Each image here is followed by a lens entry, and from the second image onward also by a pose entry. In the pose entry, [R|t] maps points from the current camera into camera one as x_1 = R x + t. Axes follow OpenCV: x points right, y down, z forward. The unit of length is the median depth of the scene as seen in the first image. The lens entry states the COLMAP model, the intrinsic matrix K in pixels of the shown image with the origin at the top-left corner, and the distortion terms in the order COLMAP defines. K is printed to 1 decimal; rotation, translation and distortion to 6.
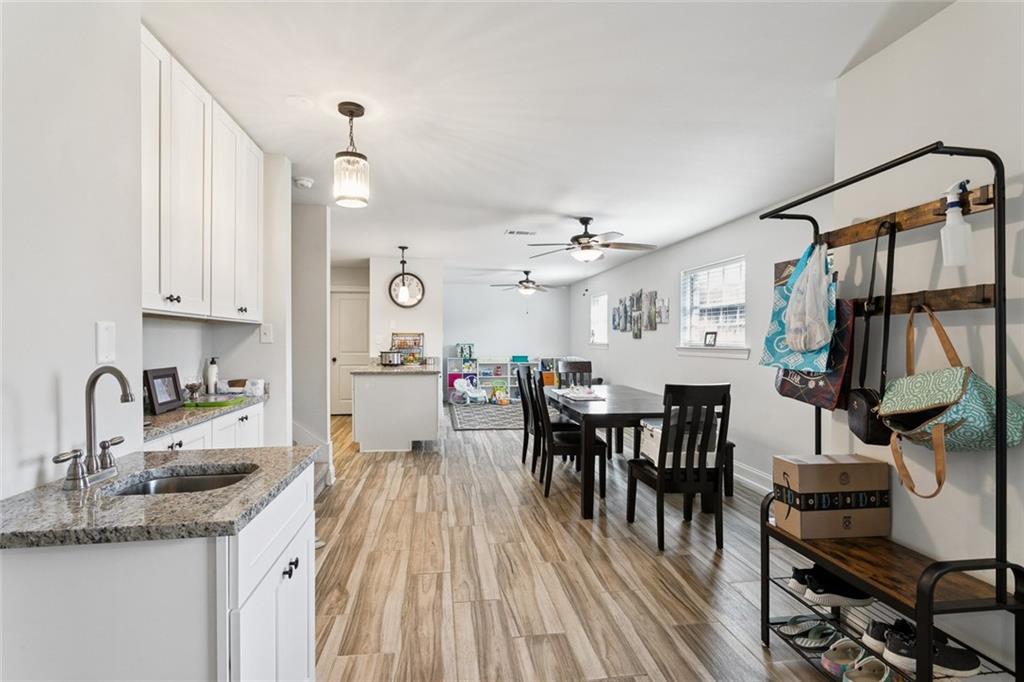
lens RADIAL K [[508.7, 0, 508.3], [0, 508.7, 341.9], [0, 0, 1]] dist [-0.004223, -0.000804]
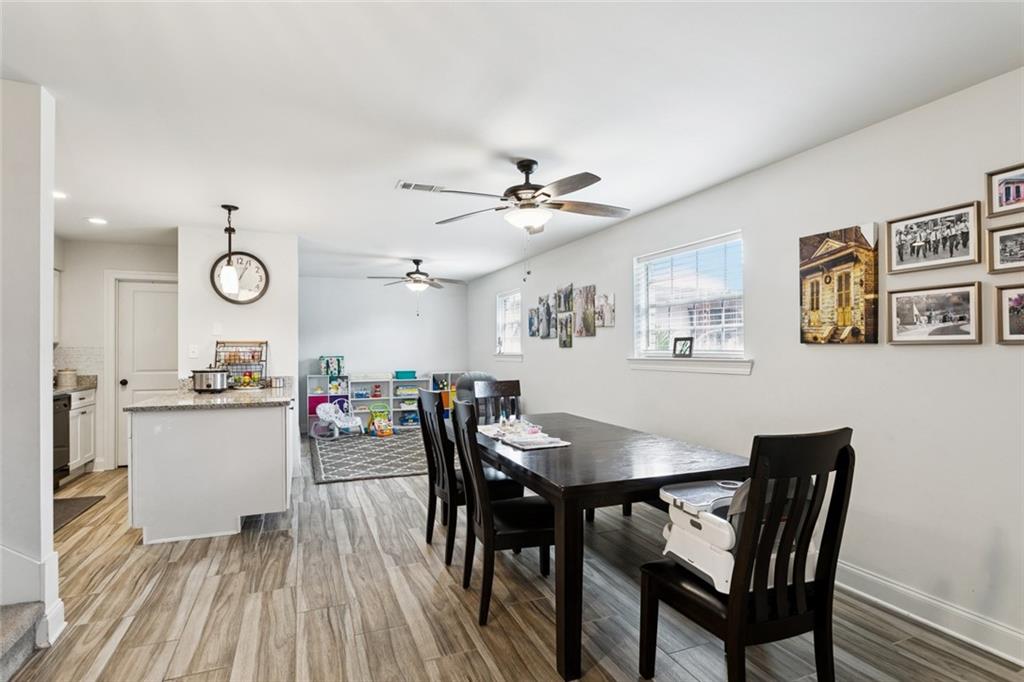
lens RADIAL K [[538.8, 0, 514.3], [0, 538.8, 345.0], [0, 0, 1]] dist [-0.007117, 0.001700]
pose [[0.970837, -0.005020, 0.239688, -0.022753], [0.008487, 0.999874, -0.013434, -0.000388], [-0.239590, 0.015076, 0.970757, 0.272136]]
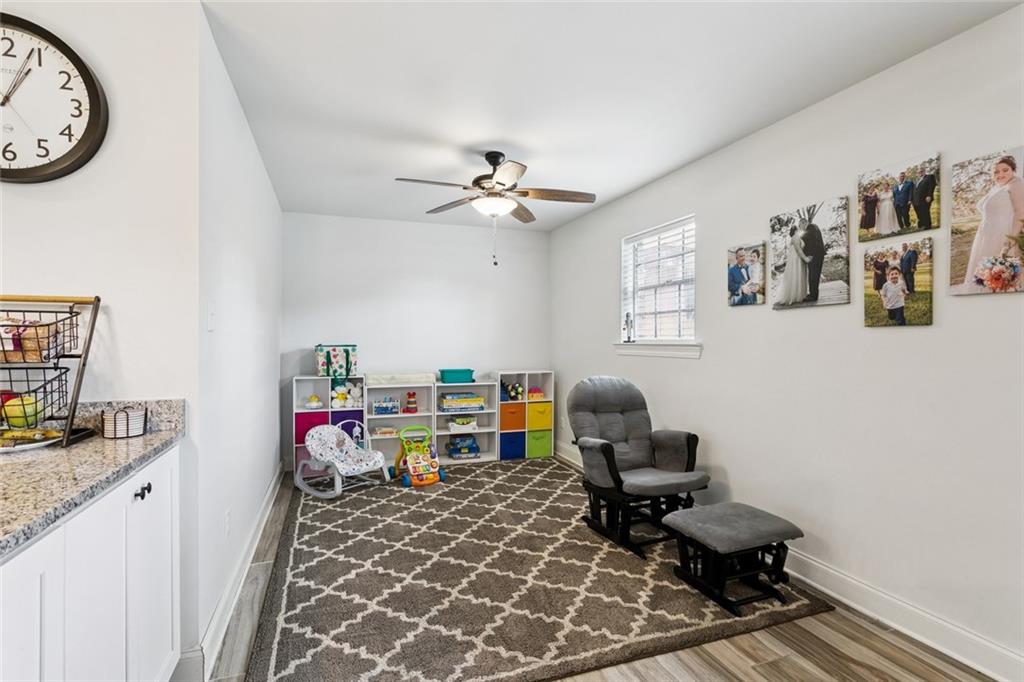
lens RADIAL K [[508.7, 0, 515.4], [0, 508.7, 345.6], [0, 0, 1]] dist [-0.004223, -0.000804]
pose [[0.978696, -0.002031, 0.205305, -0.037707], [0.000906, 0.999984, 0.005572, 0.003380], [-0.205313, -0.005268, 0.978682, 0.912944]]
